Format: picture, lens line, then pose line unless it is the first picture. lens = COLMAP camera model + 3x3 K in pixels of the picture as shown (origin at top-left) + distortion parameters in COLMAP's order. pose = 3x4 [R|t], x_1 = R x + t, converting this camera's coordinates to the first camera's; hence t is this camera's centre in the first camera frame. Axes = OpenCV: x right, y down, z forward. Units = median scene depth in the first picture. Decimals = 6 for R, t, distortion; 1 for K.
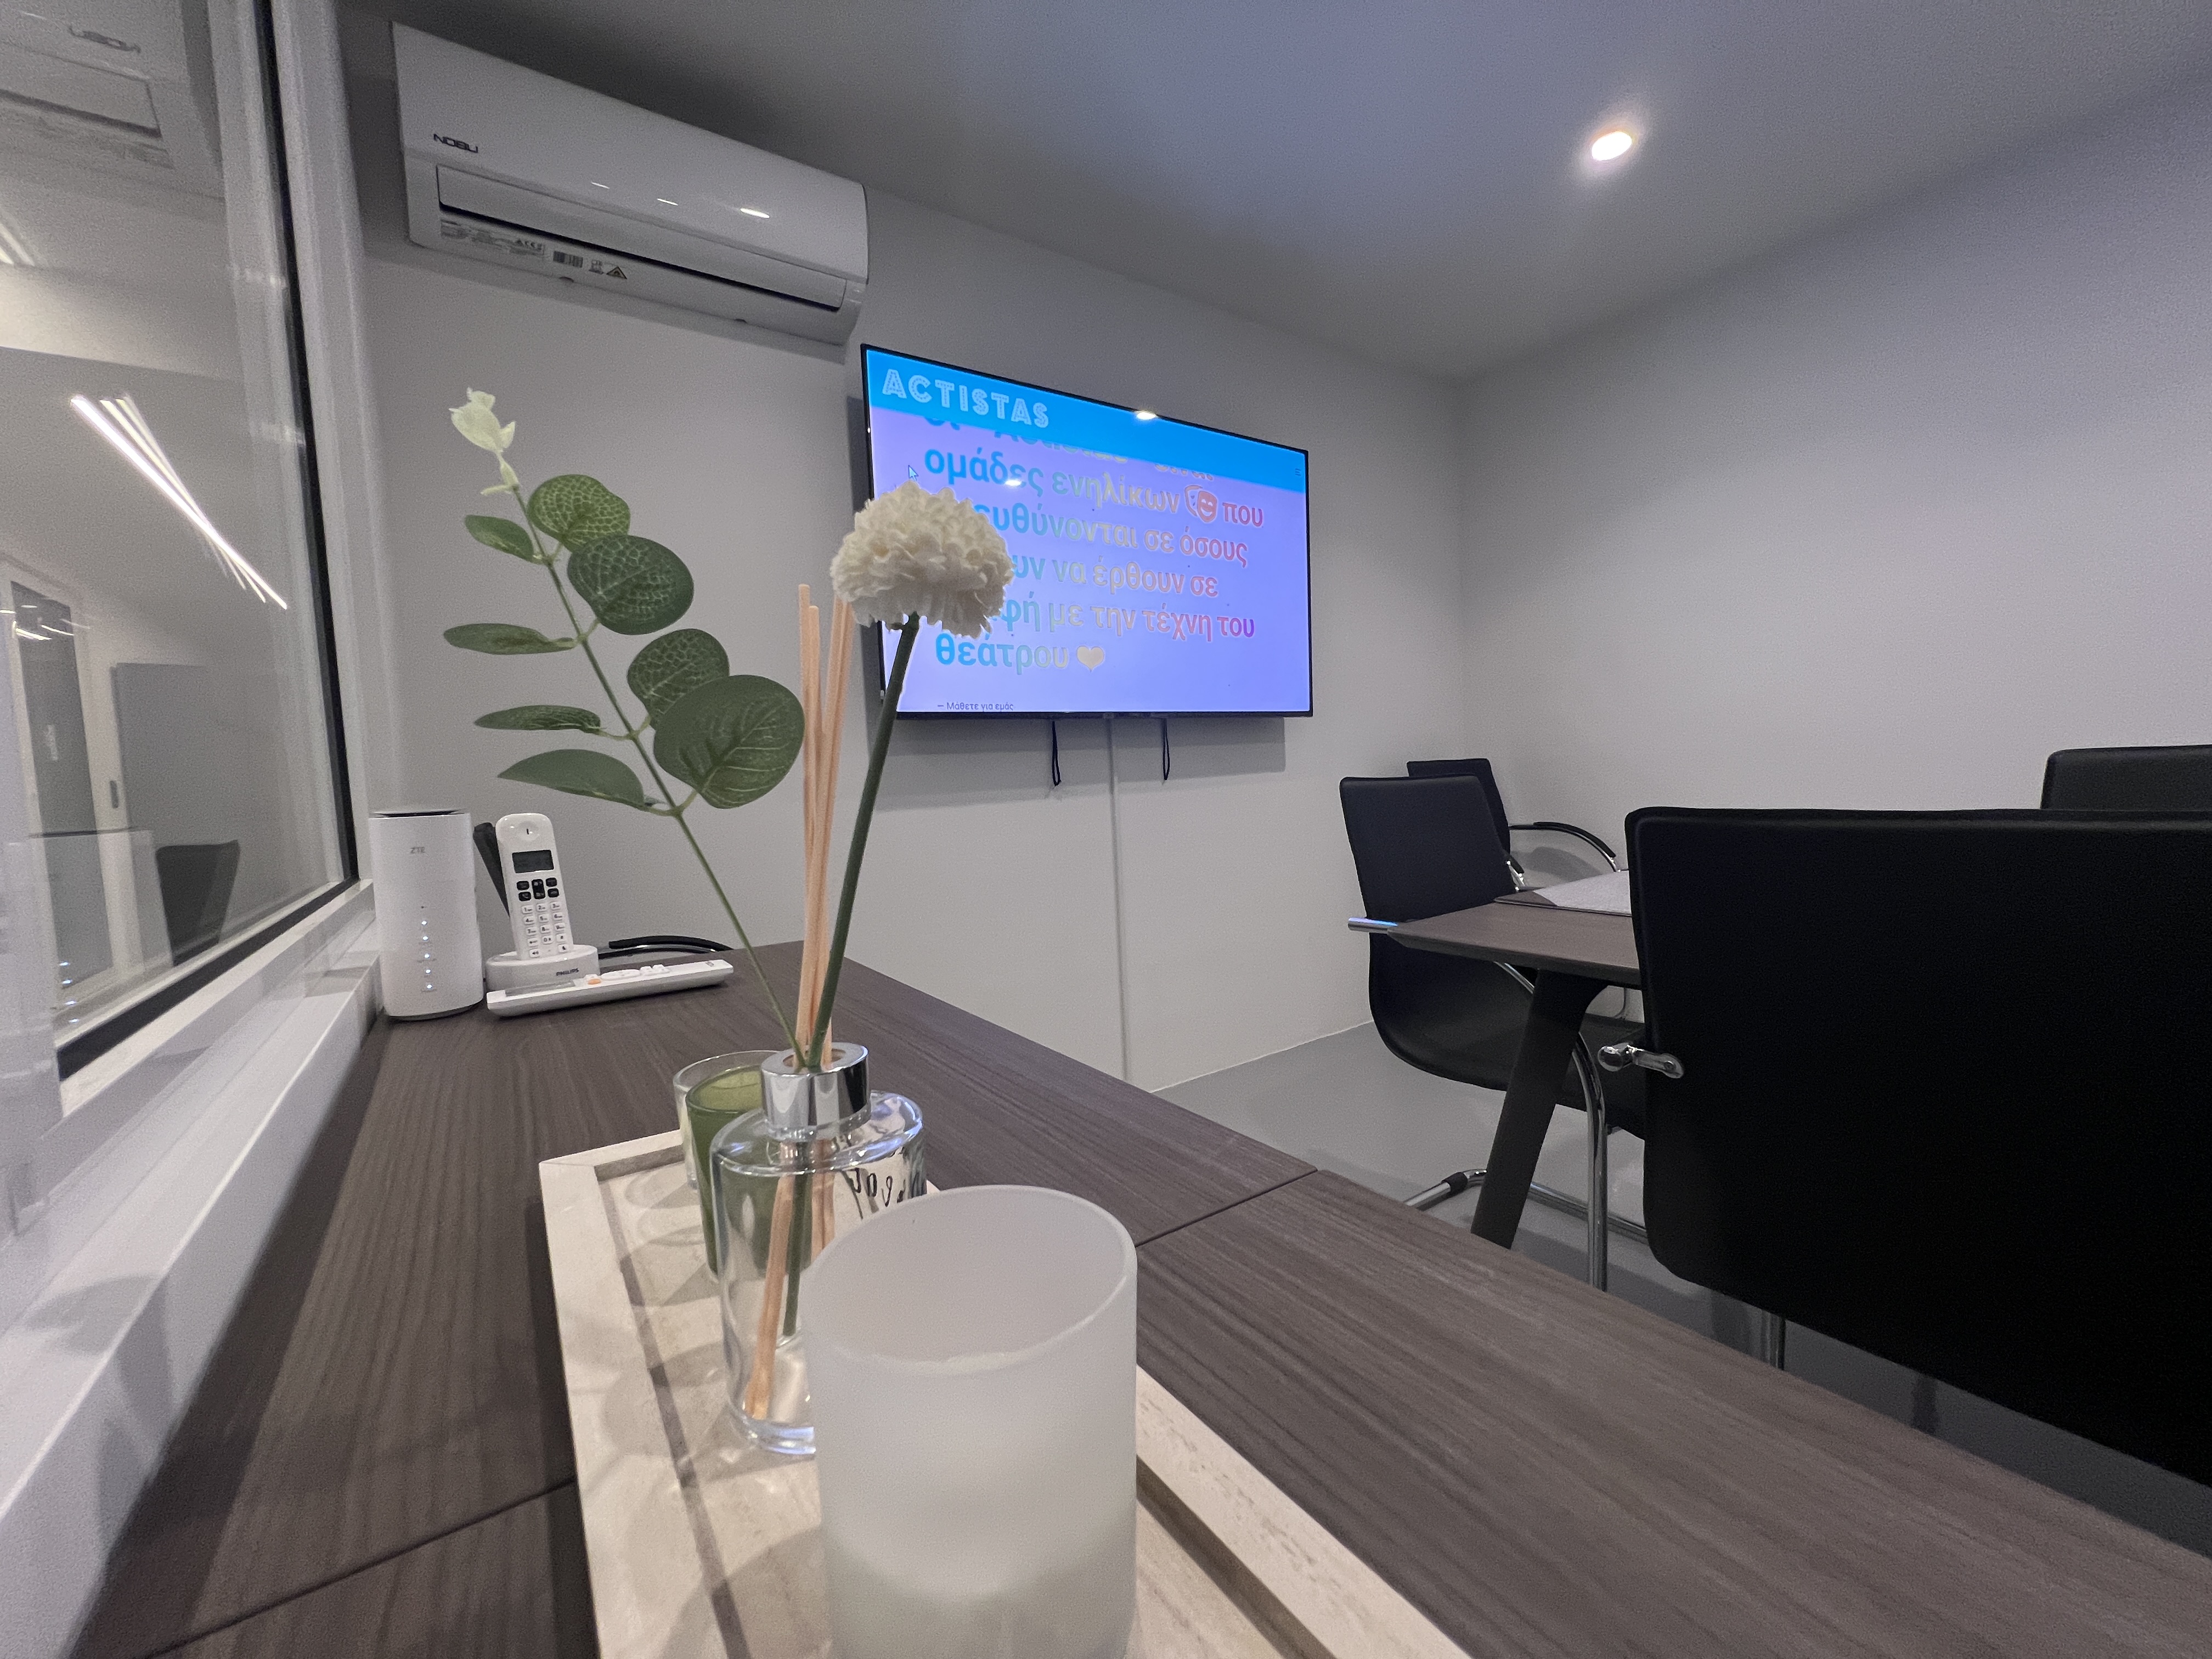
lens RADIAL K [[900.8, 0, 1106.0], [0, 900.8, 829.5], [0, 0, 1]] dist [0.001565, 0.000232]
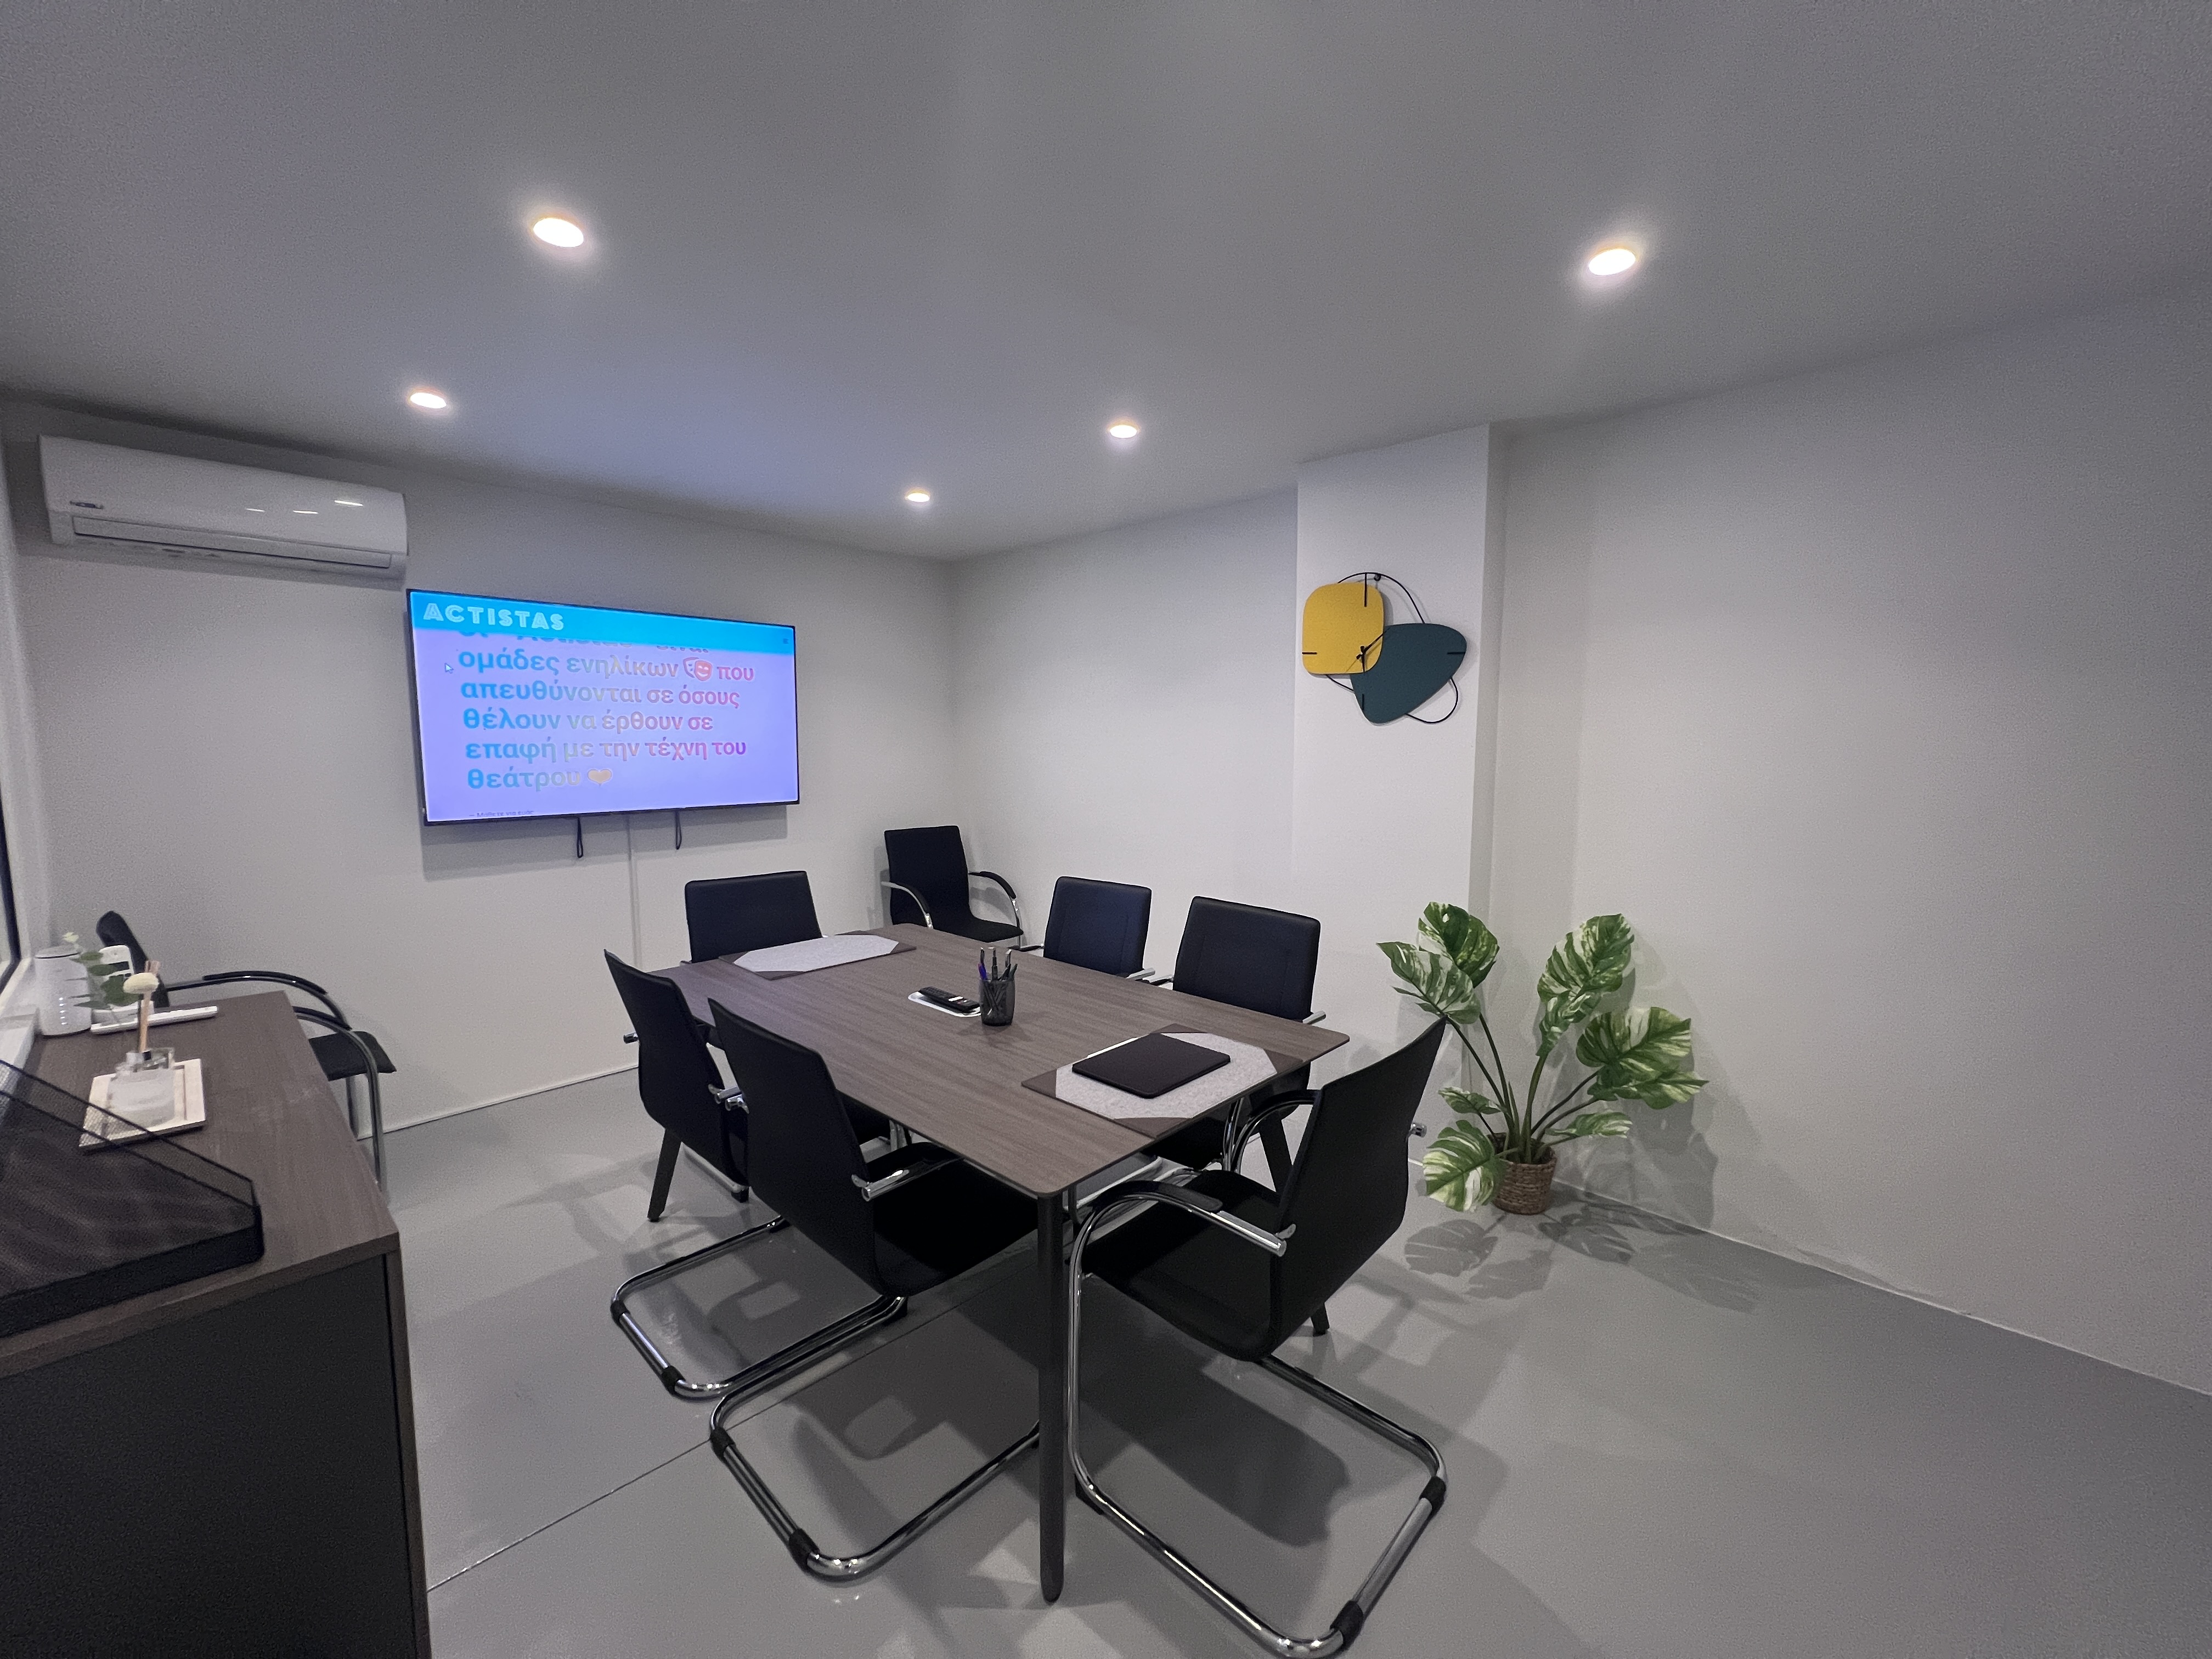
lens RADIAL K [[893.7, 0, 1106.0], [0, 893.7, 829.5], [0, 0, 1]] dist [0.001652, 0.000263]
pose [[0.977968, 0.024114, 0.207356, 0.559682], [-0.030790, 0.999104, 0.029029, -0.188806], [-0.206470, -0.034774, 0.977835, -0.726333]]
